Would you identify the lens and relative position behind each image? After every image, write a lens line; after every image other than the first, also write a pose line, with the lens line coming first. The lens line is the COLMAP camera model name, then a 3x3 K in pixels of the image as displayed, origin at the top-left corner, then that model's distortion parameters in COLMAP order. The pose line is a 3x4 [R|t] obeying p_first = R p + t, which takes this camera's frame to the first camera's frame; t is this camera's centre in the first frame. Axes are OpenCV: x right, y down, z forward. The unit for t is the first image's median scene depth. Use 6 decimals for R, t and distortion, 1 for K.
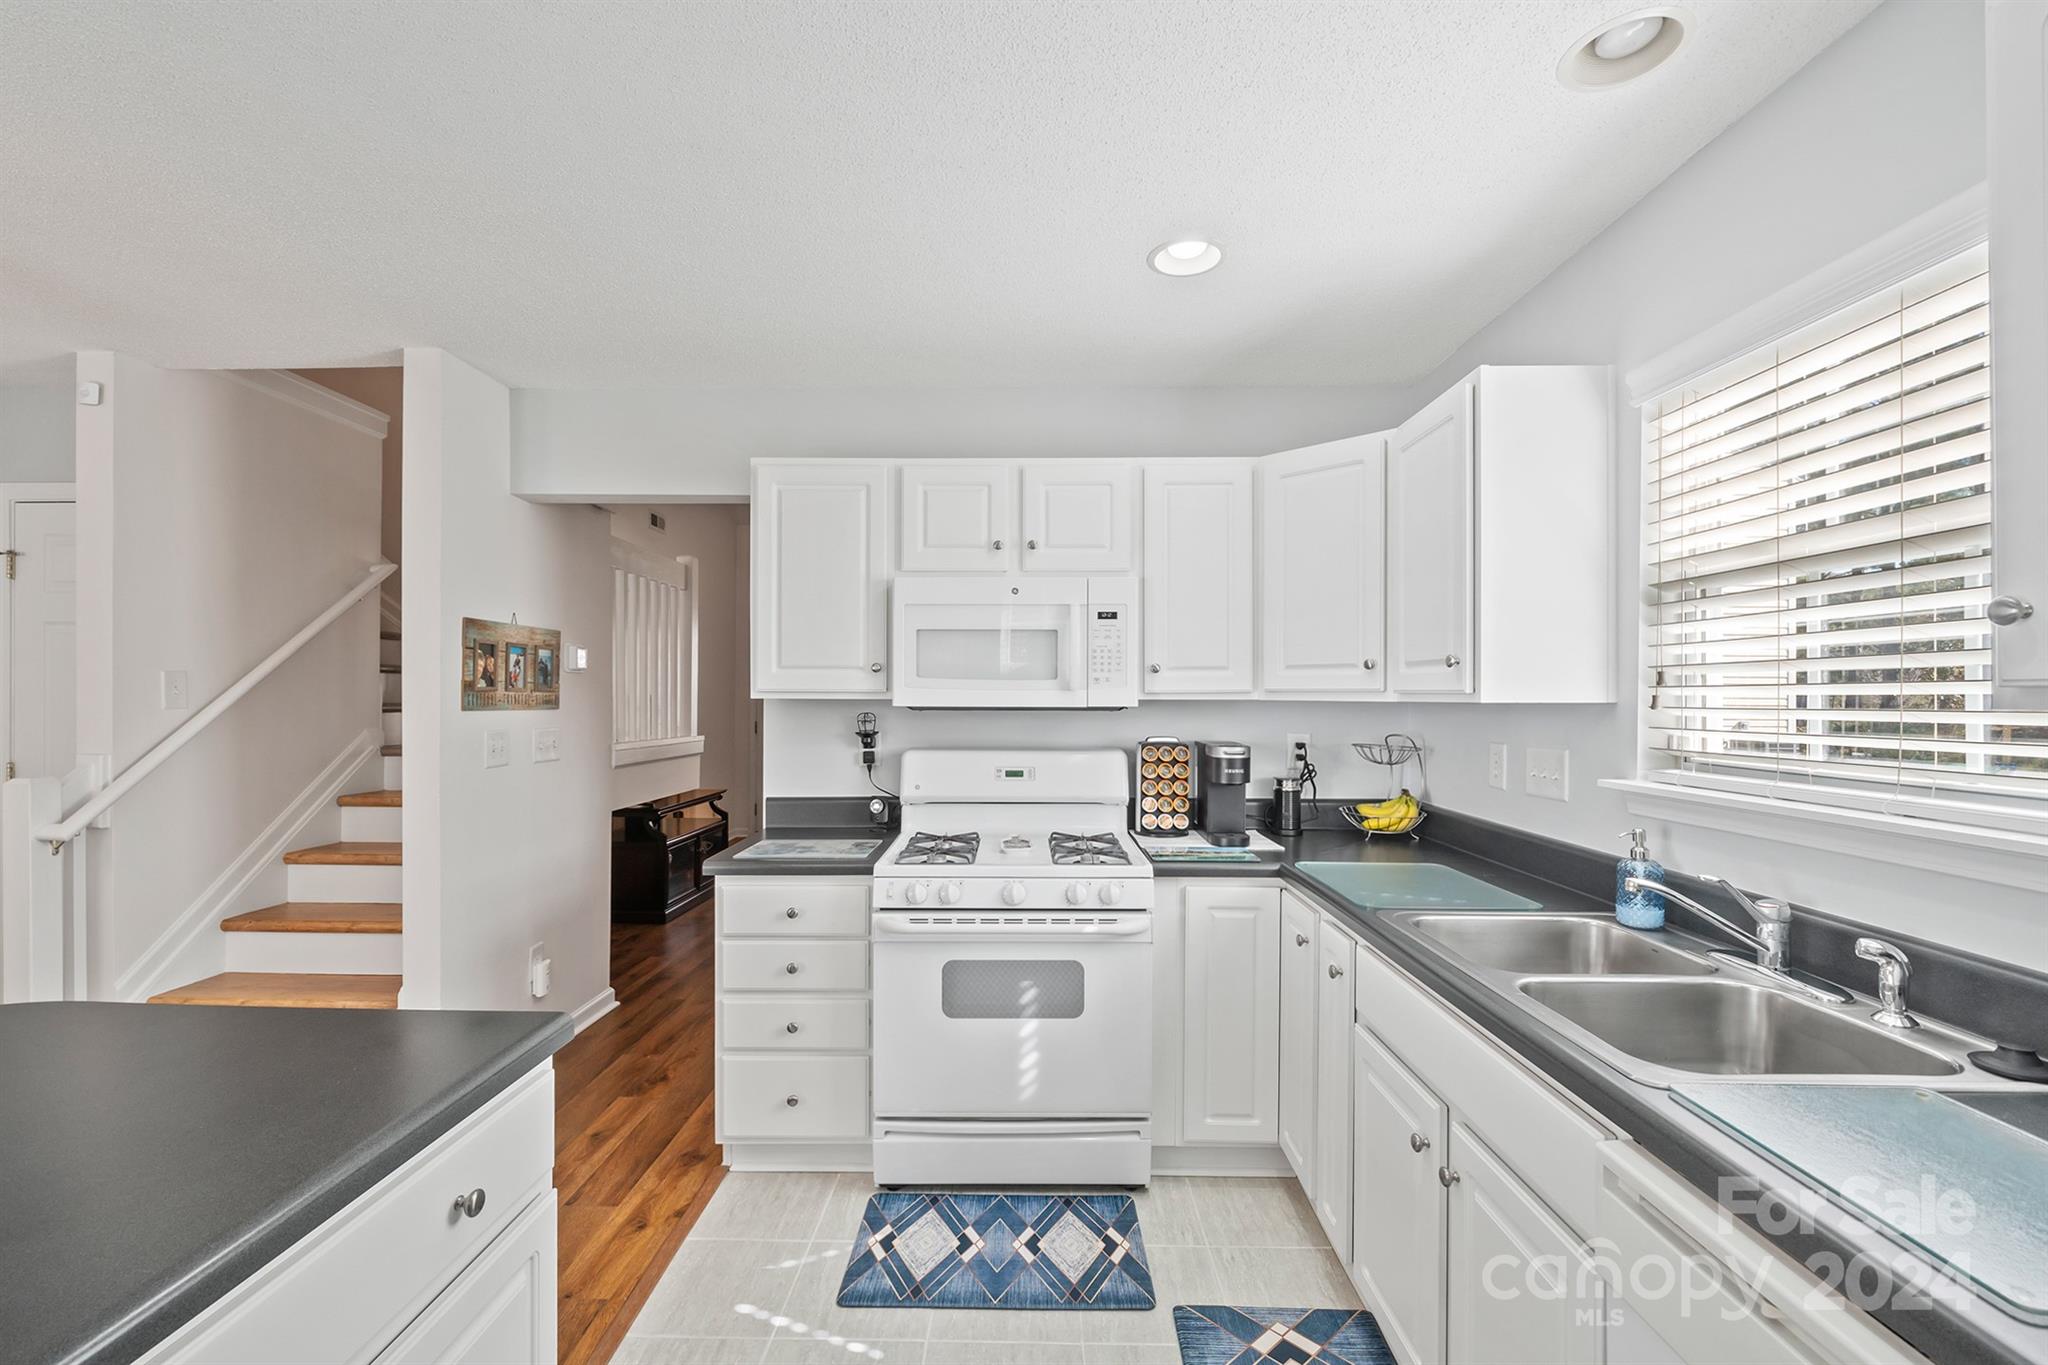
lens RADIAL K [[867.3, 0, 1021.6], [0, 867.3, 686.5], [0, 0, 1]] dist [-0.004023, -0.002162]
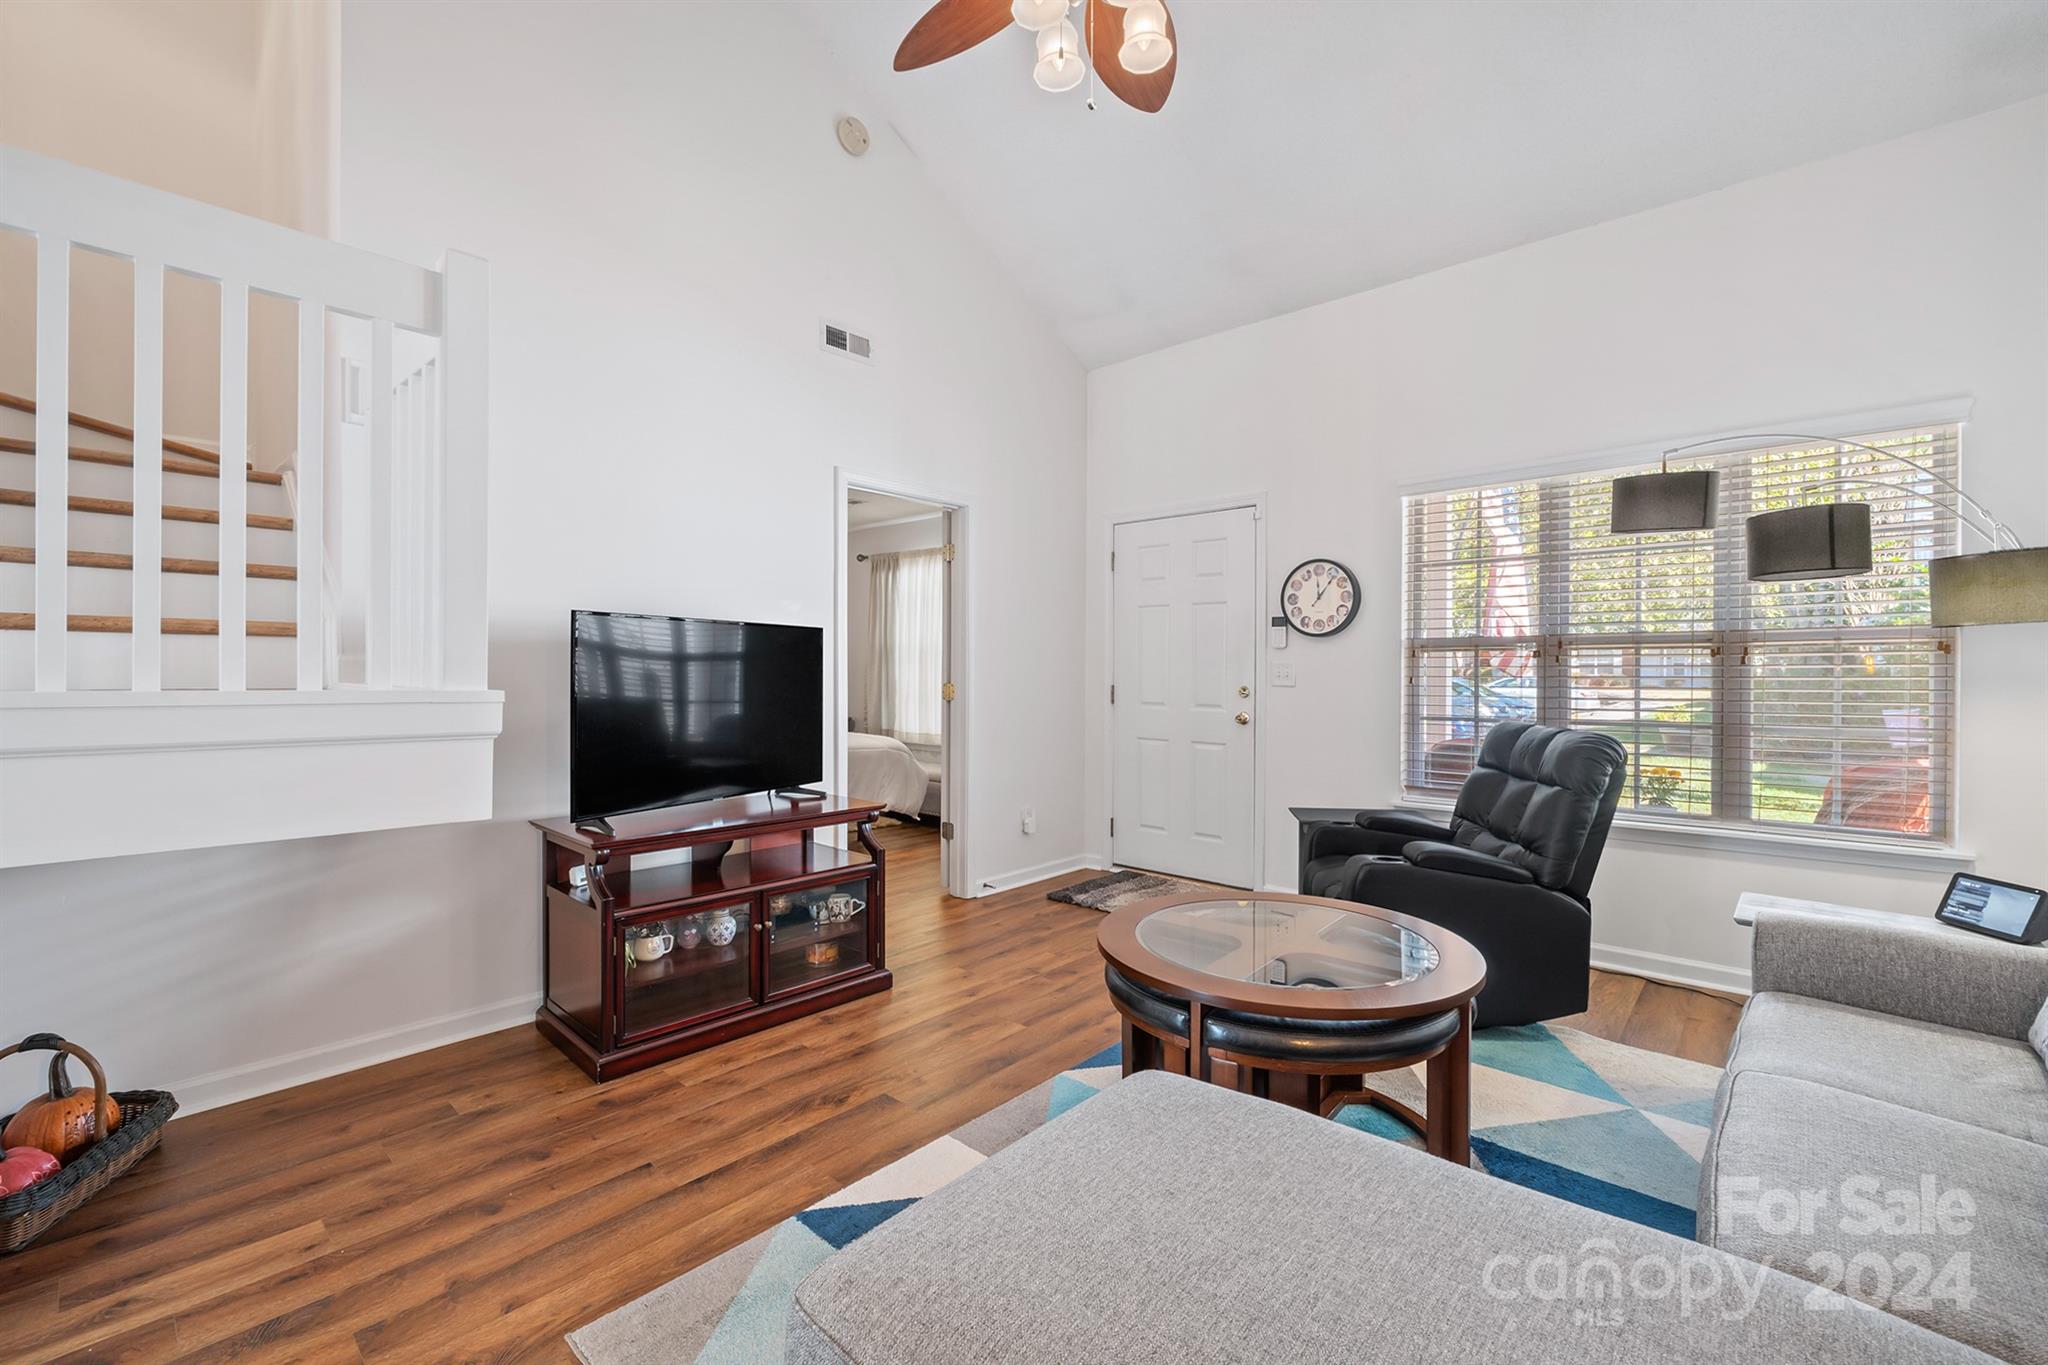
lens RADIAL K [[867.3, 0, 1040.7], [0, 867.3, 671.3], [0, 0, 1]] dist [-0.004023, -0.002162]
pose [[0.760055, 0.002415, -0.649854, 0.180559], [0.002345, 0.999976, 0.006459, 0.083095], [0.649855, -0.006434, 0.760031, 1.592865]]
